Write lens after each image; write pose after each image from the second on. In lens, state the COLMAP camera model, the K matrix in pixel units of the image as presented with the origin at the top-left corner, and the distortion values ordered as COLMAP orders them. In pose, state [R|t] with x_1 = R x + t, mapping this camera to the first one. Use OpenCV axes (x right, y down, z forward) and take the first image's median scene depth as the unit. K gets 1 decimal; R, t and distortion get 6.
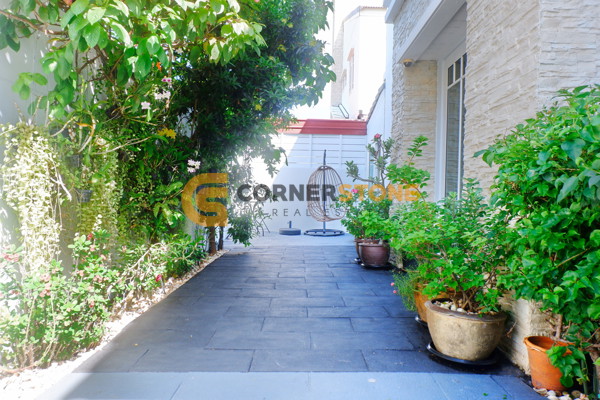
lens RADIAL K [[416.9, 0, 300.2], [0, 416.9, 198.6], [0, 0, 1]] dist [-0.027912, 0.010049]
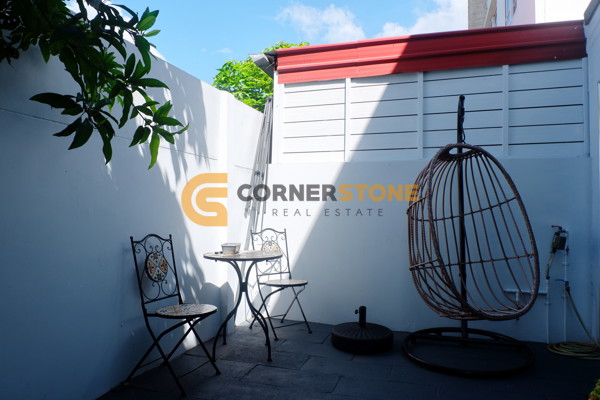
lens RADIAL K [[416.9, 0, 300.2], [0, 416.9, 200.8], [0, 0, 1]] dist [-0.027912, 0.010049]
pose [[0.951998, -0.022159, -0.305300, 0.033869], [0.014990, 0.999555, -0.025807, -0.026866], [0.305736, 0.019992, 0.951906, 0.600091]]
